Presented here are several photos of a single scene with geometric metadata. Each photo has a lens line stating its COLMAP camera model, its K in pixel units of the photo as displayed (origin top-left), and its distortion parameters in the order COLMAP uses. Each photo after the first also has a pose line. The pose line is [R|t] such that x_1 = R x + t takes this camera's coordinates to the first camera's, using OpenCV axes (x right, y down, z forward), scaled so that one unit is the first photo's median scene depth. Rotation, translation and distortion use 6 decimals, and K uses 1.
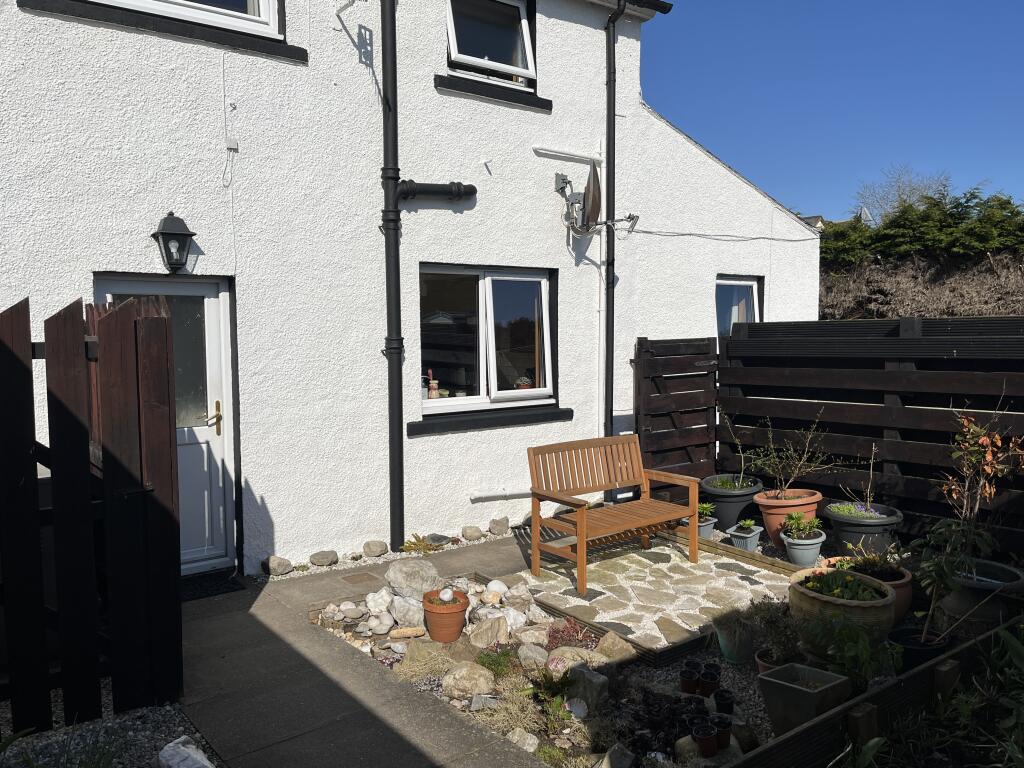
lens RADIAL K [[795.5, 0, 512.0], [0, 795.5, 384.0], [0, 0, 1]] dist [0.079465, -0.108359]
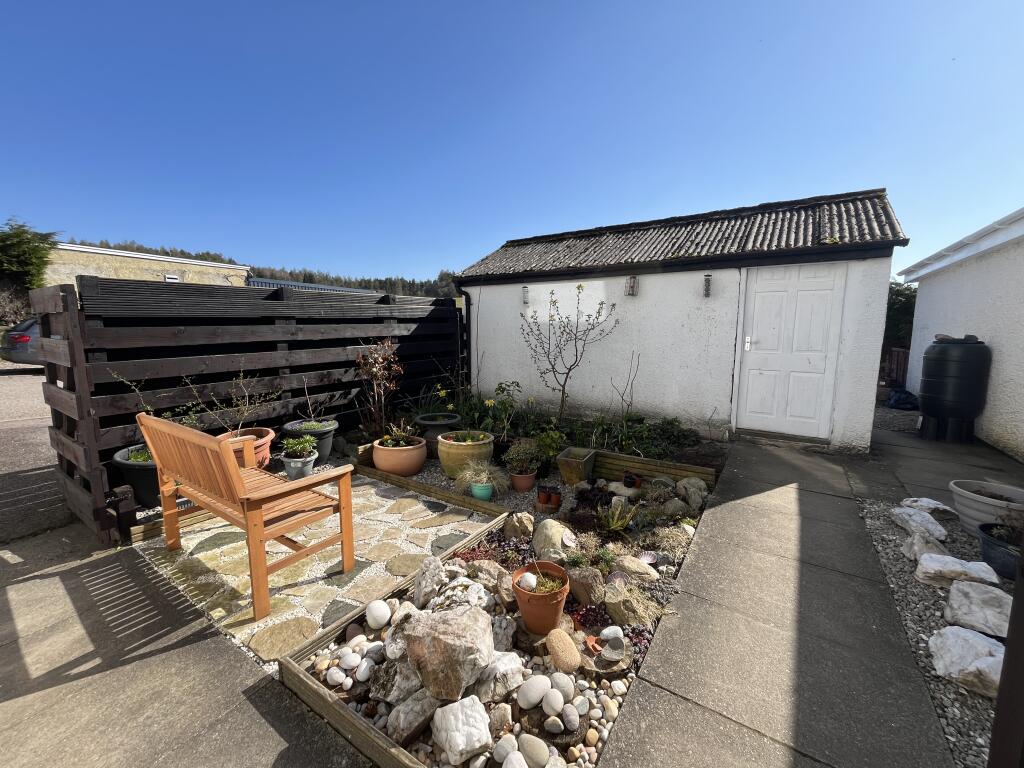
lens RADIAL K [[414.5, 0, 511.1], [0, 414.5, 382.5], [0, 0, 1]] dist [-0.002491, -0.000322]
pose [[-0.325570, -0.115128, 0.938483, -0.321170], [0.068986, 0.987022, 0.145014, 0.002807], [-0.942998, 0.111954, -0.313402, 0.819135]]
